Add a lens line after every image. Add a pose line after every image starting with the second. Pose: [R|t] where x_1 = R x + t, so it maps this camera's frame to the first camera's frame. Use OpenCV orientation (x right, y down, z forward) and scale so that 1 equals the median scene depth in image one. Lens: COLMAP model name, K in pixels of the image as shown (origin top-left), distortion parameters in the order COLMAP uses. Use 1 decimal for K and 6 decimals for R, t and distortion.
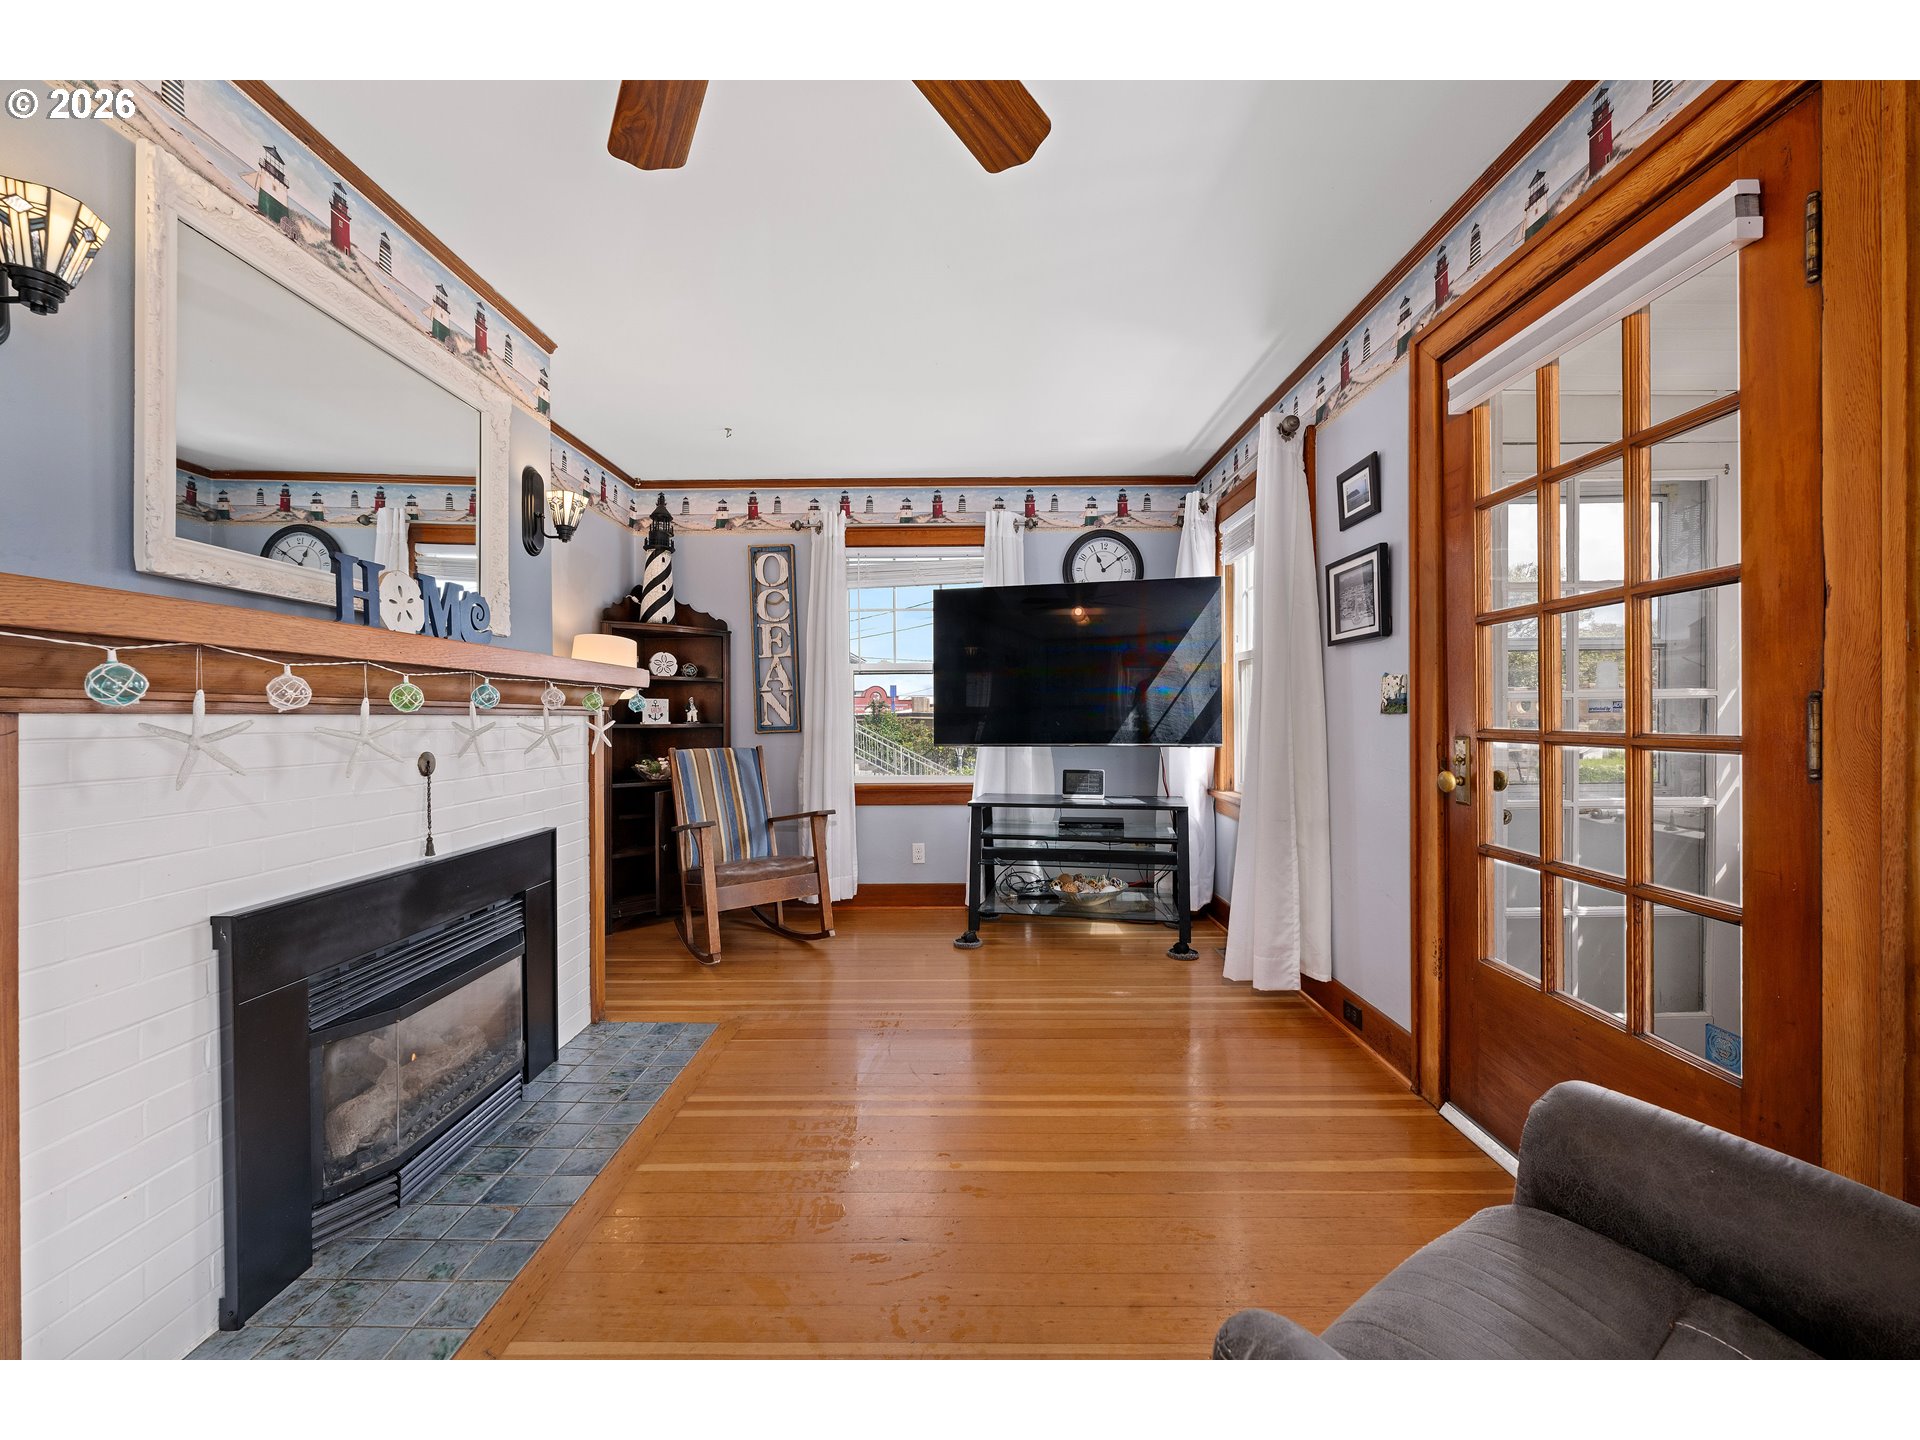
lens RADIAL K [[754.7, 0, 961.9], [0, 754.7, 714.8], [0, 0, 1]] dist [-0.001577, -0.000557]
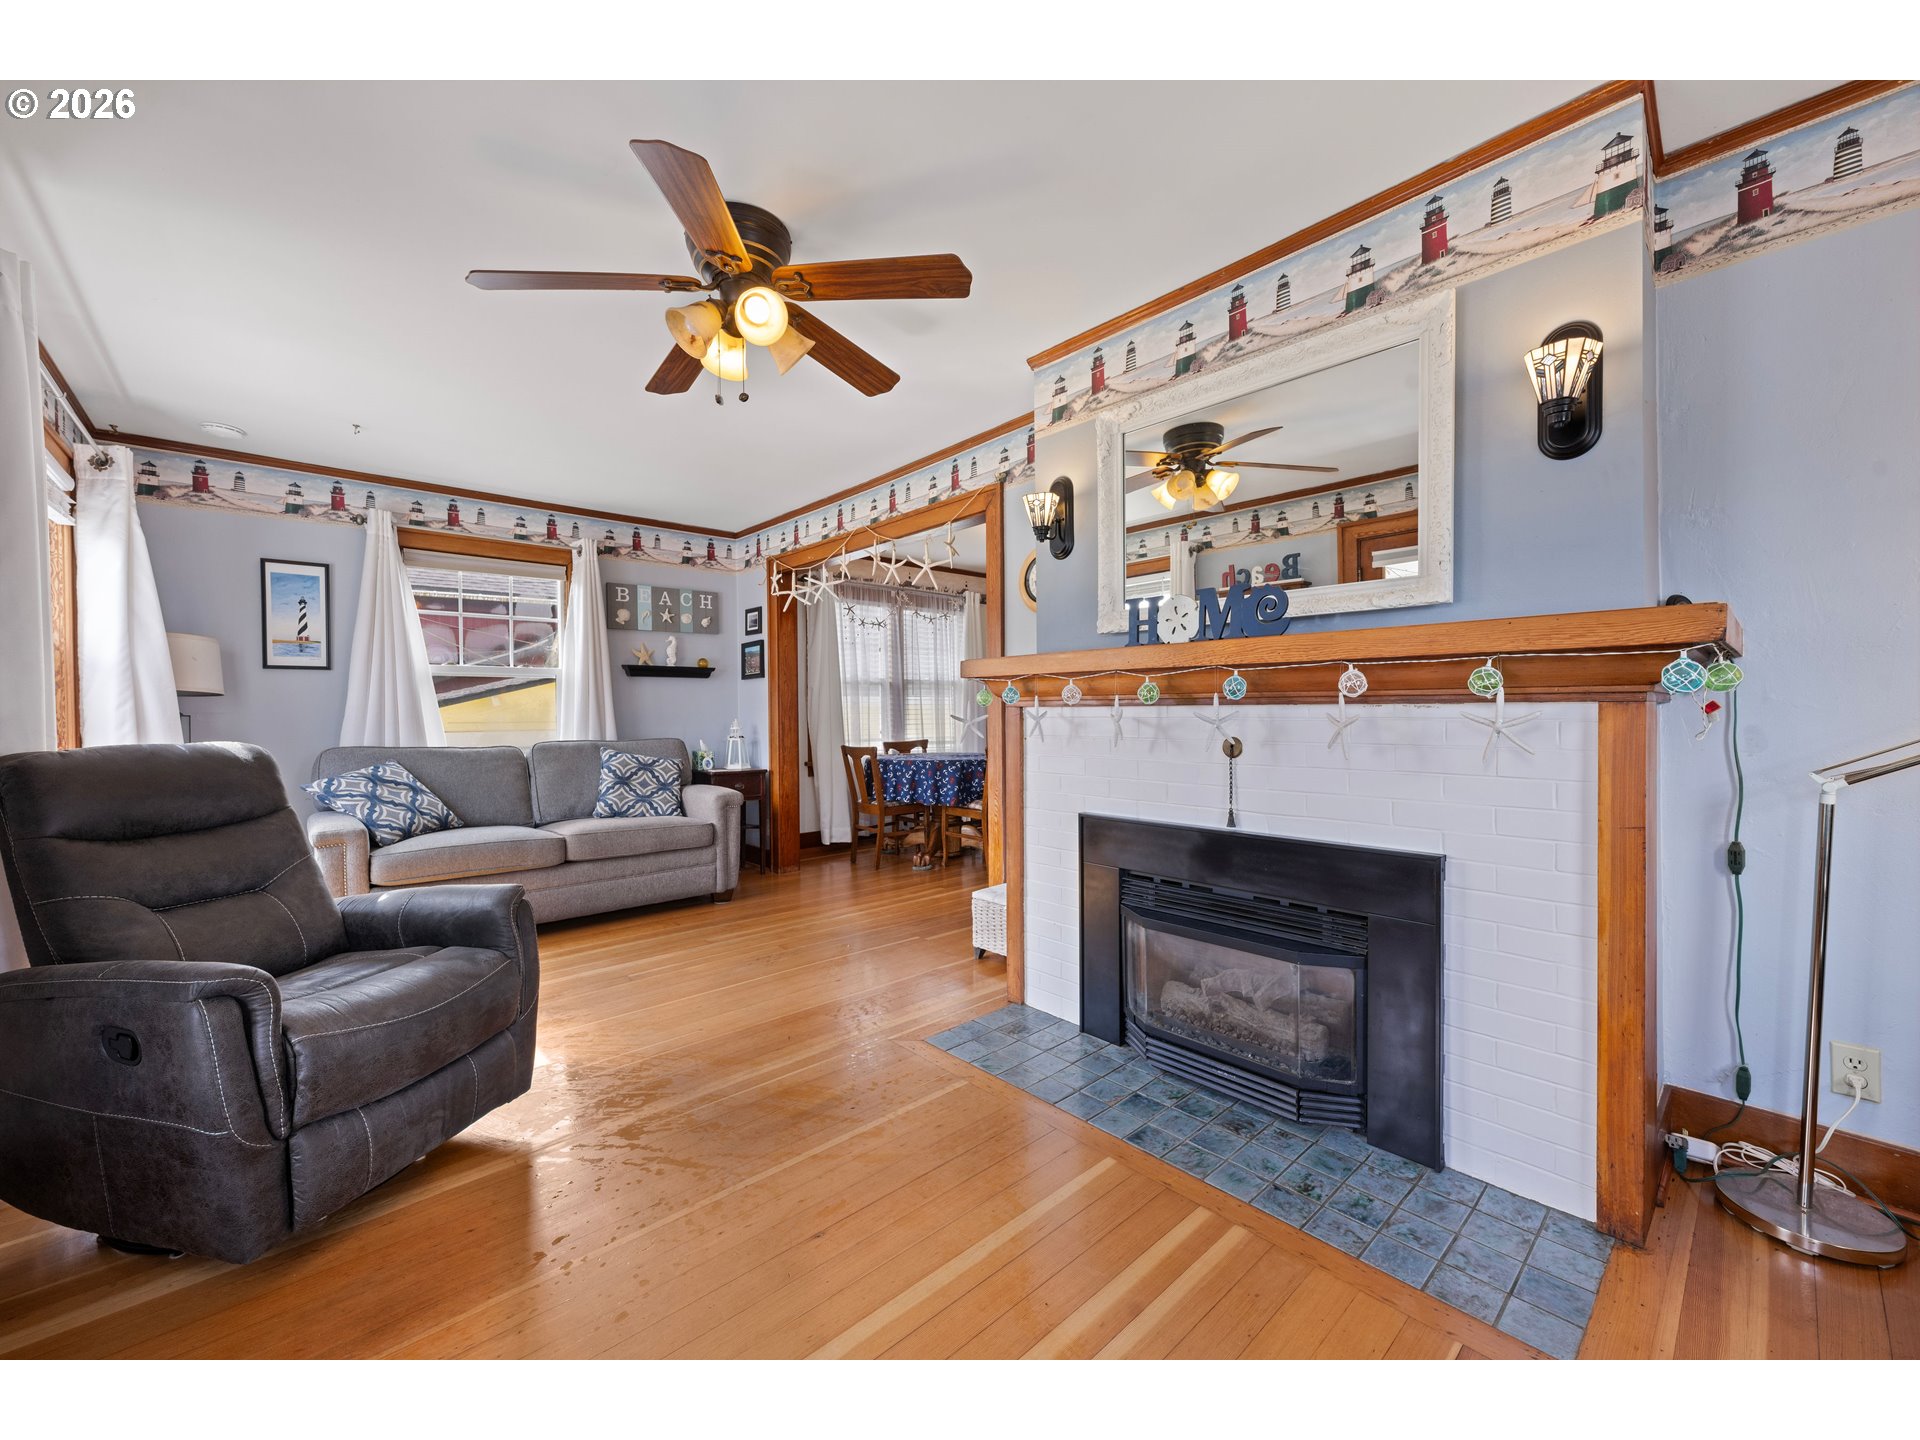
lens RADIAL K [[754.7, 0, 963.1], [0, 754.7, 729.1], [0, 0, 1]] dist [-0.001577, -0.000557]
pose [[-0.743470, 0.021046, -0.668438, 0.380043], [0.008039, 0.999714, 0.022535, 0.007758], [0.668721, 0.011380, -0.743427, 1.629615]]
